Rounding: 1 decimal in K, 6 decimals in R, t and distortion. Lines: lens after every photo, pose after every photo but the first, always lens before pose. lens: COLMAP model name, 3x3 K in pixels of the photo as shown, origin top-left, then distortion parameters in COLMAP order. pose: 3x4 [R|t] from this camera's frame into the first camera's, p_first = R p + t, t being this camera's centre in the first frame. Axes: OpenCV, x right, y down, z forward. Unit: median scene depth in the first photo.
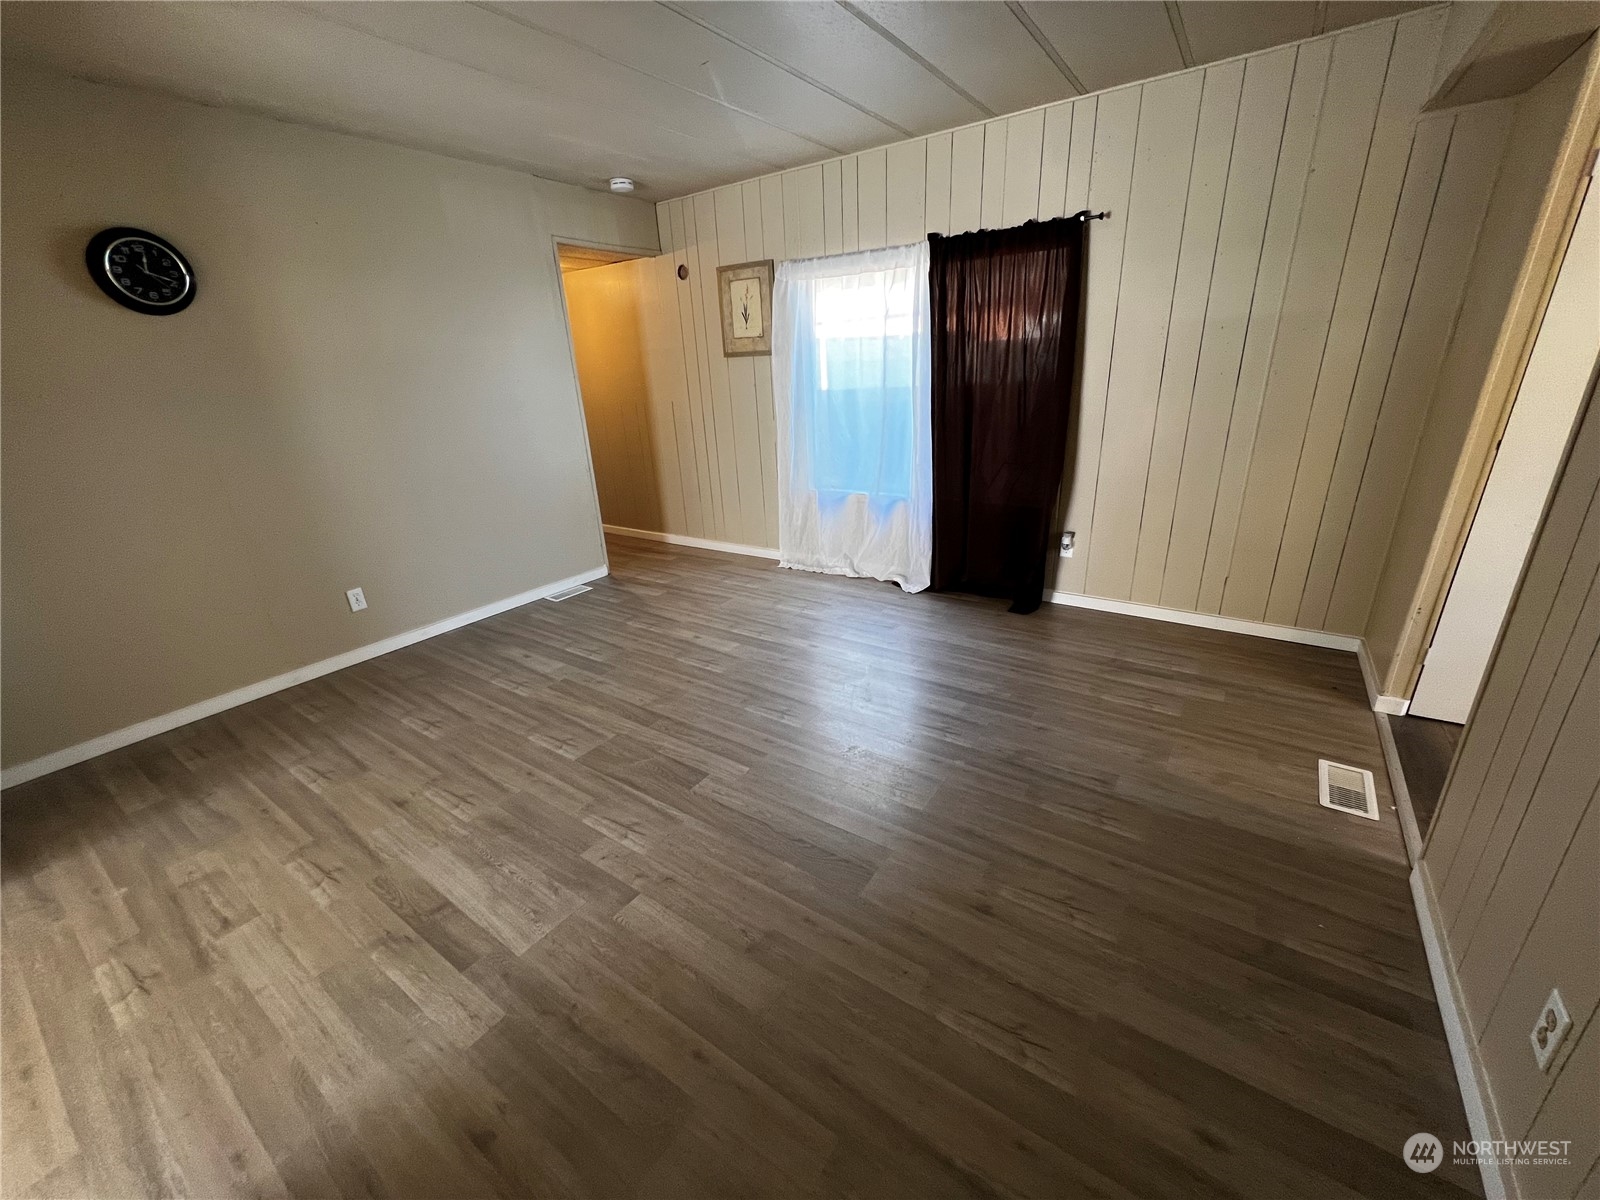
lens RADIAL K [[640.9, 0, 803.8], [0, 640.9, 599.1], [0, 0, 1]] dist [-0.003552, 0.001016]
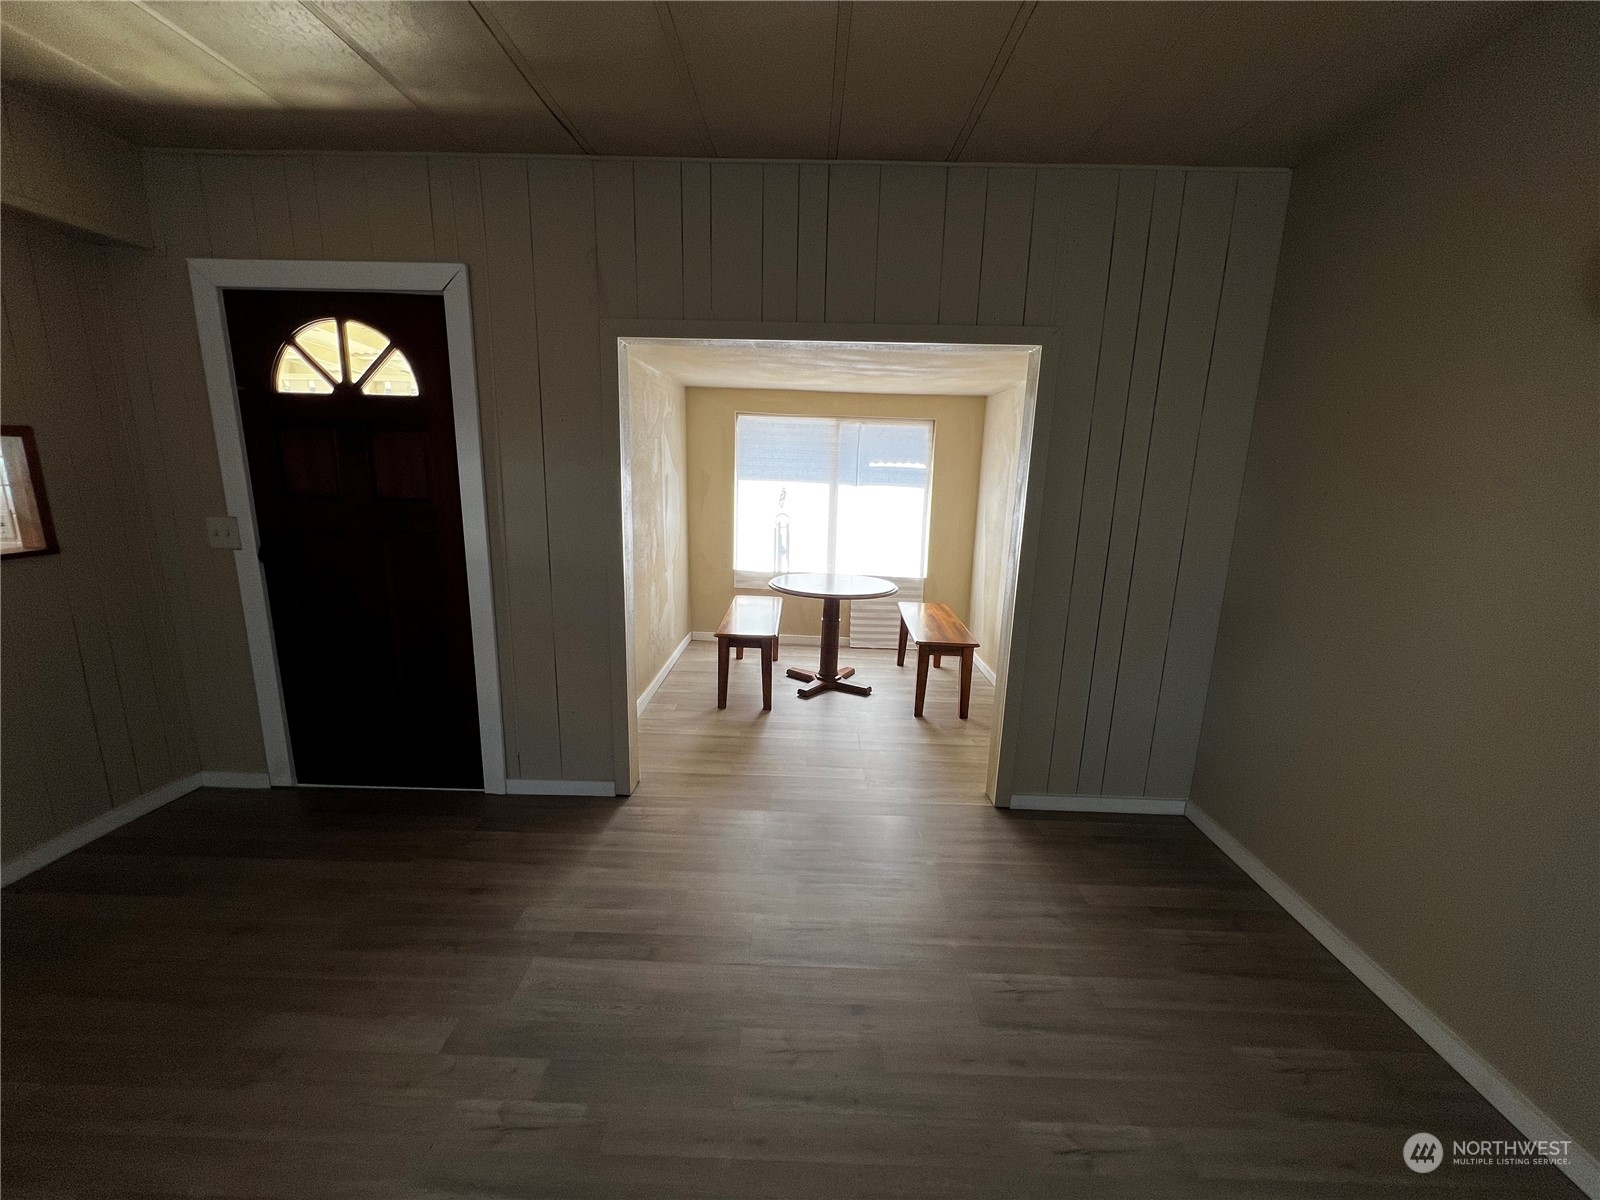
lens RADIAL K [[640.9, 0, 801.2], [0, 640.9, 598.5], [0, 0, 1]] dist [-0.003552, 0.001016]
pose [[-0.833798, 0.145908, -0.532439, -0.168237], [-0.178722, 0.841167, 0.510389, -0.333682], [0.522340, 0.520720, -0.675287, 0.869031]]
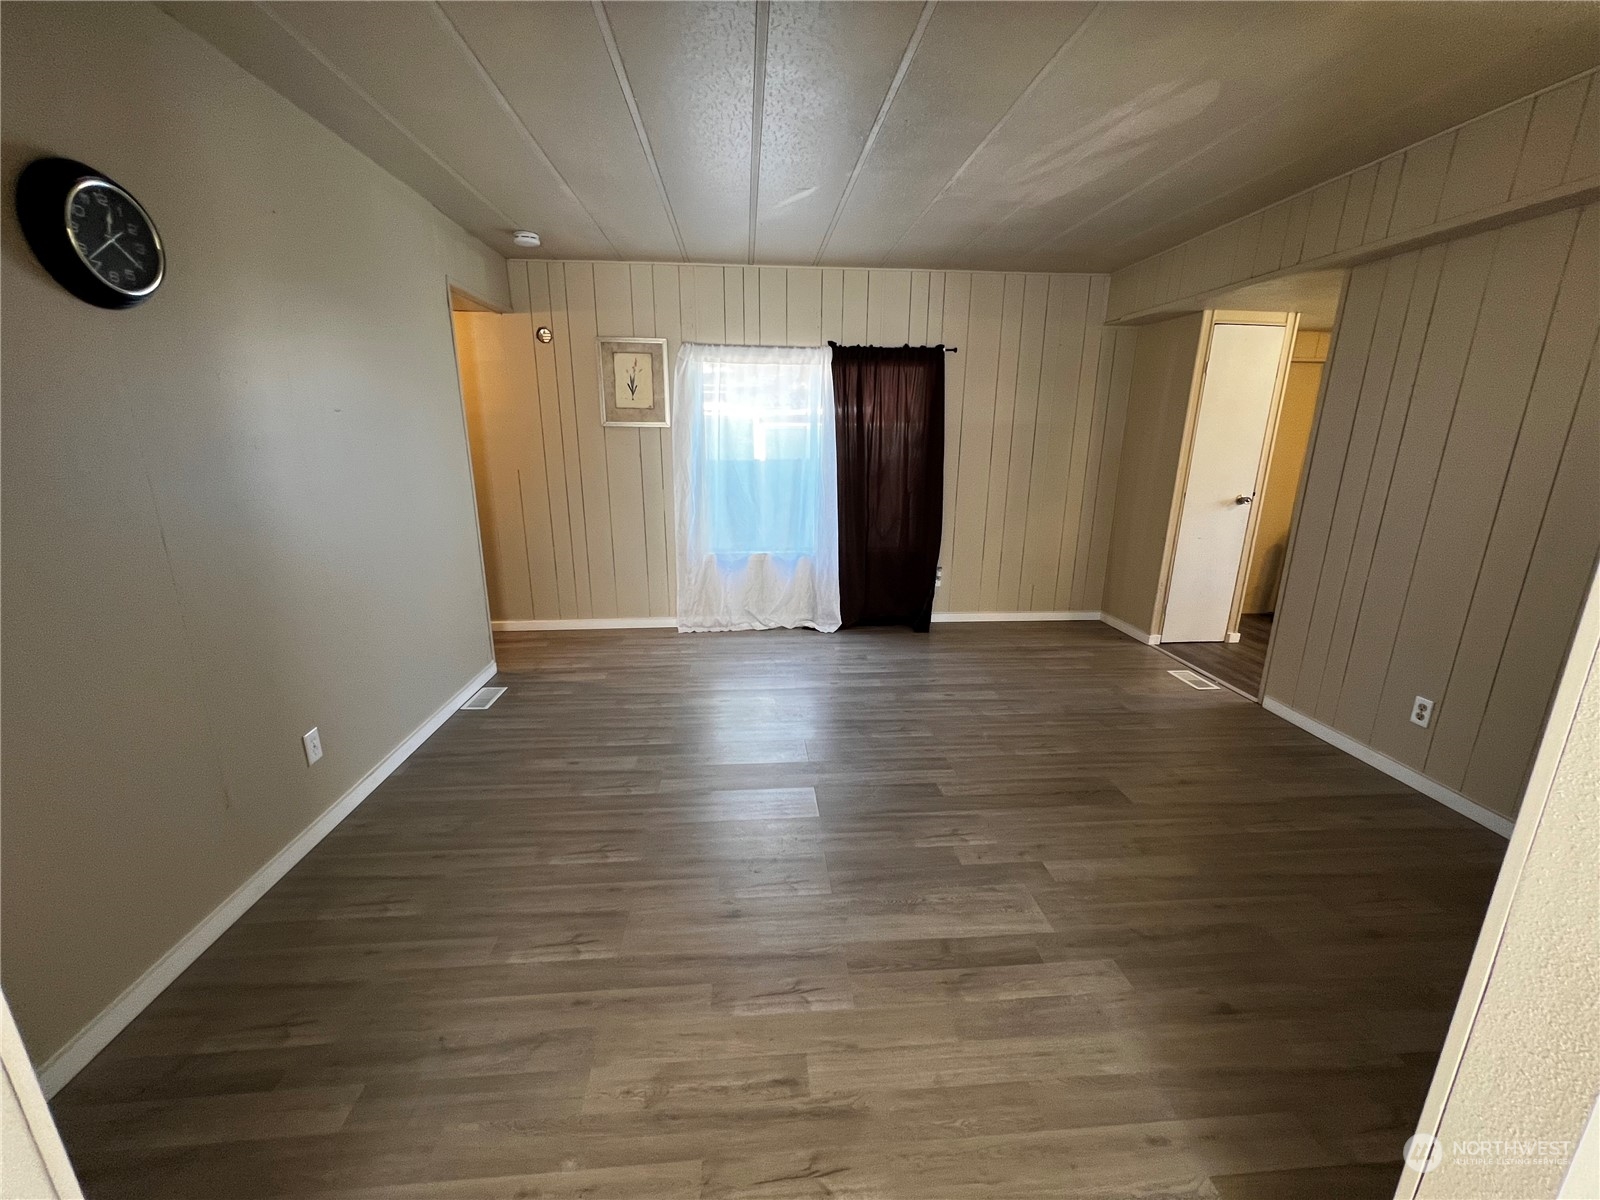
lens RADIAL K [[640.9, 0, 800.0], [0, 640.9, 597.6], [0, 0, 1]] dist [-0.003552, 0.001016]
pose [[0.773245, -0.108255, 0.624798, -0.745878], [0.180561, 0.982119, -0.053296, -0.025337], [-0.607856, 0.154025, 0.778965, 0.151310]]
